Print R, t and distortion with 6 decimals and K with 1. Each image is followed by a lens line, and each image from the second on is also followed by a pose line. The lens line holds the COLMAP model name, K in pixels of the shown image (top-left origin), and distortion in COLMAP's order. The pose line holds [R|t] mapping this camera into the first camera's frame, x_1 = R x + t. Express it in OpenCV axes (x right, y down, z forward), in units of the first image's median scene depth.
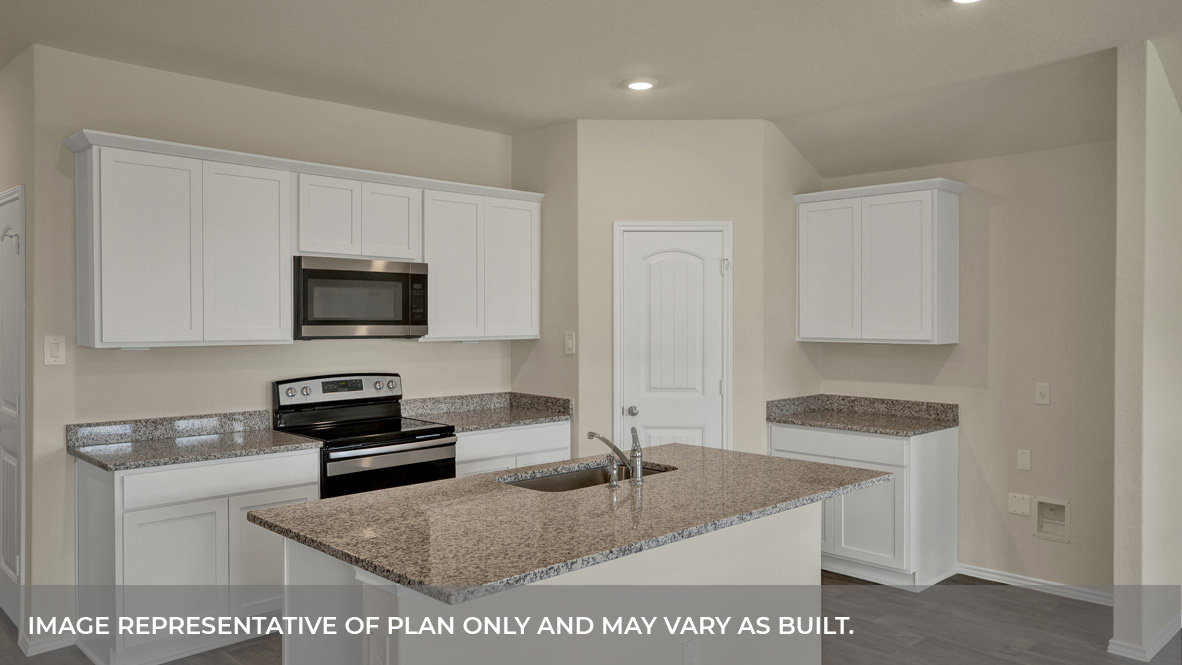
lens RADIAL K [[851.3, 0, 604.1], [0, 851.3, 336.0], [0, 0, 1]] dist [-0.014853, -0.002477]
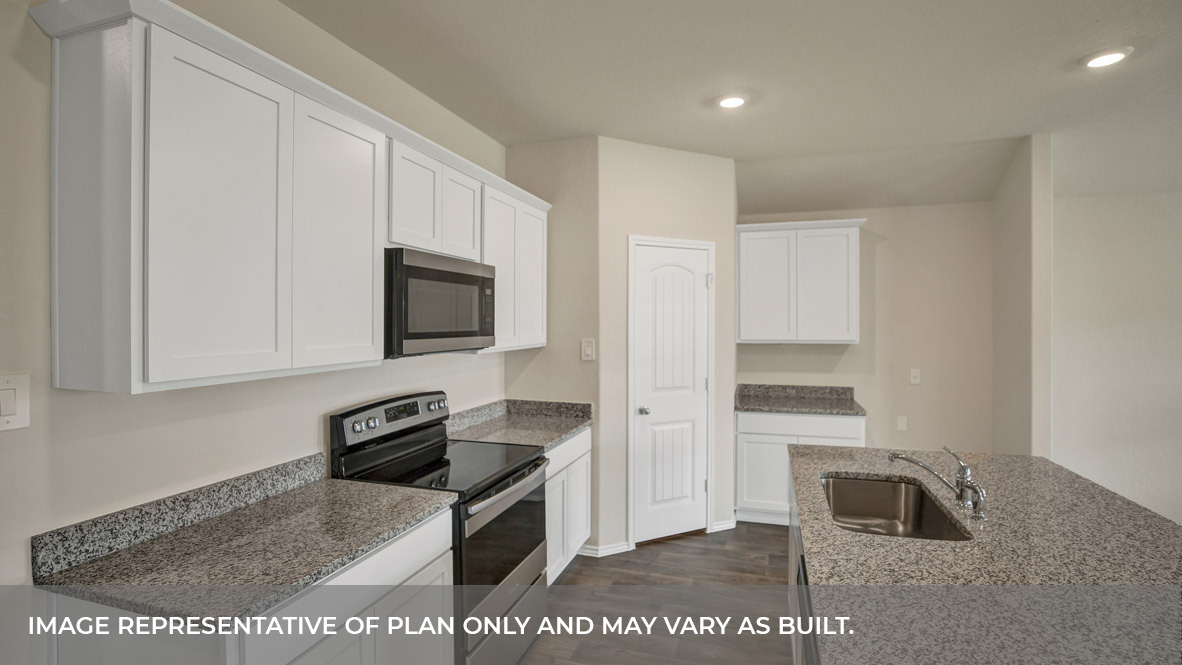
lens RADIAL K [[561.3, 0, 591.0], [0, 561.3, 332.5], [0, 0, 1]] dist [-0.057960, 0.024217]
pose [[0.882511, -0.013615, 0.470094, -0.385487], [0.014228, 0.999896, 0.002250, -0.015458], [-0.470076, 0.004703, 0.882614, 0.425996]]
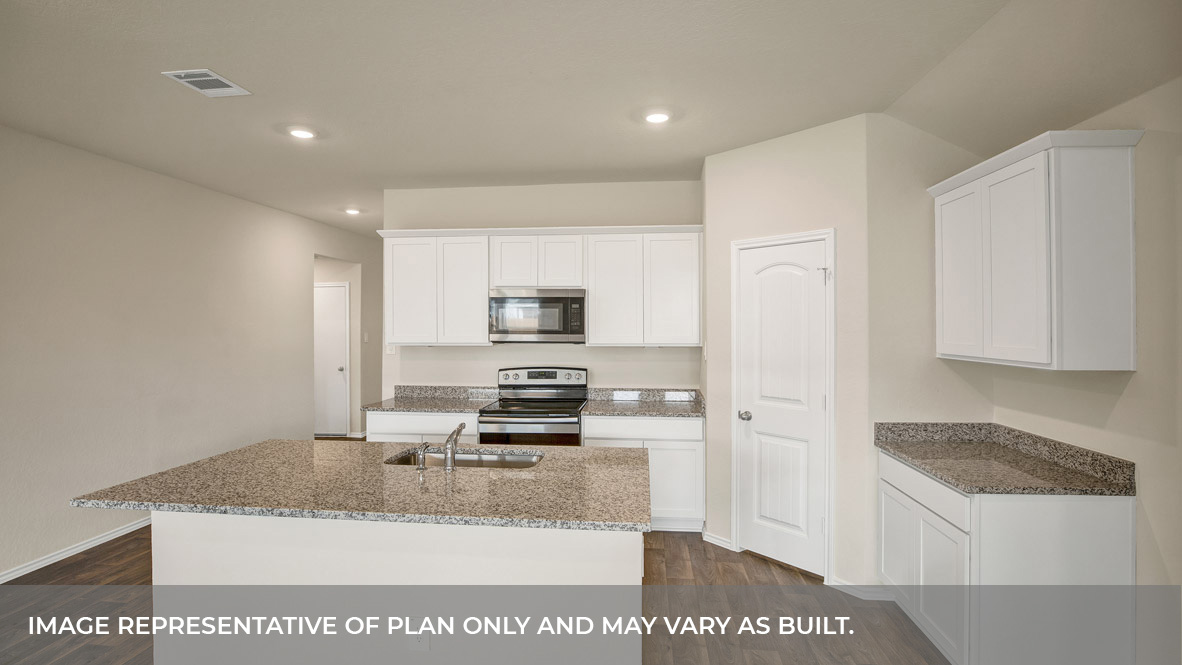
lens RADIAL K [[576.5, 0, 591.0], [0, 576.5, 332.5], [0, 0, 1]] dist [-0.030771, 0.000379]
pose [[0.640809, 0.008643, -0.767651, 0.497048], [-0.016115, 0.999868, -0.002194, -0.013617], [0.767531, 0.013777, 0.640864, 0.408955]]
